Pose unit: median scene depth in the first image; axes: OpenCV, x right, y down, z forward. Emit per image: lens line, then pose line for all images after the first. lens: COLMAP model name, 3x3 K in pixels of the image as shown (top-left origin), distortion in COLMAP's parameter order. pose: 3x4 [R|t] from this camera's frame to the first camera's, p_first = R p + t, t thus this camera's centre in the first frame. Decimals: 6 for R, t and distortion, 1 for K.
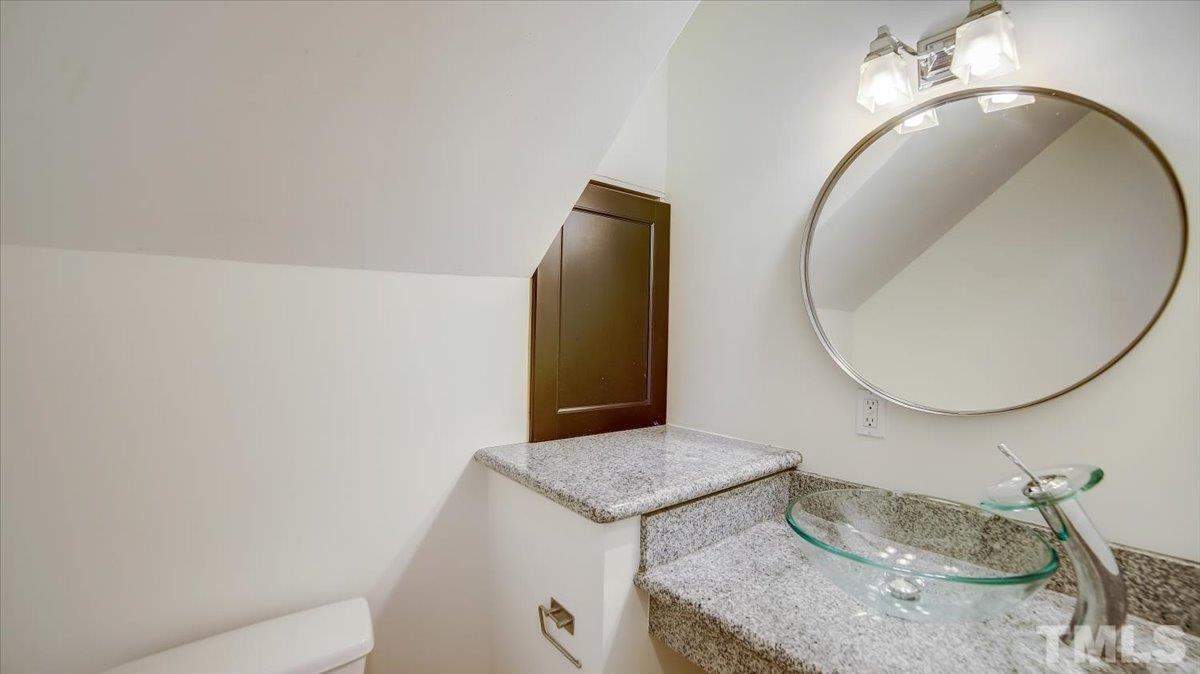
lens RADIAL K [[498.3, 0, 607.7], [0, 498.3, 329.3], [0, 0, 1]] dist [-0.105086, 0.040408]
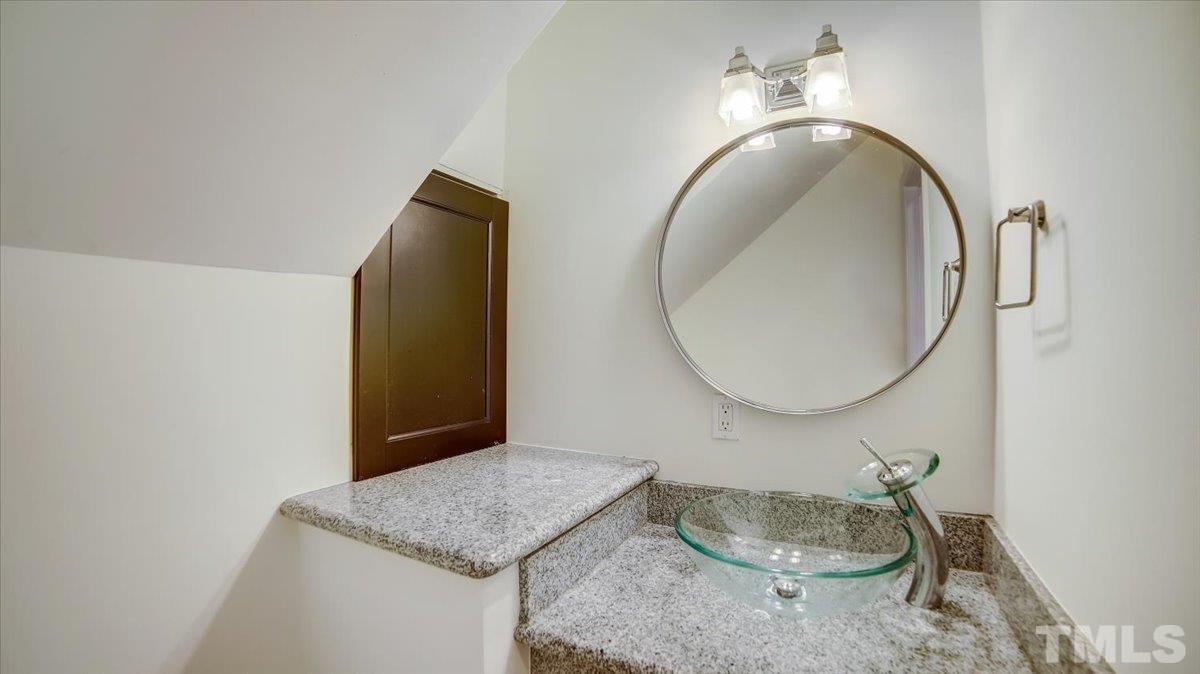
lens RADIAL K [[498.3, 0, 607.7], [0, 498.3, 329.3], [0, 0, 1]] dist [-0.105086, 0.040408]
pose [[0.916491, -0.007071, 0.399993, -0.120409], [0.013747, 0.999810, -0.013822, -0.002789], [-0.399820, 0.018167, 0.916414, 0.150703]]
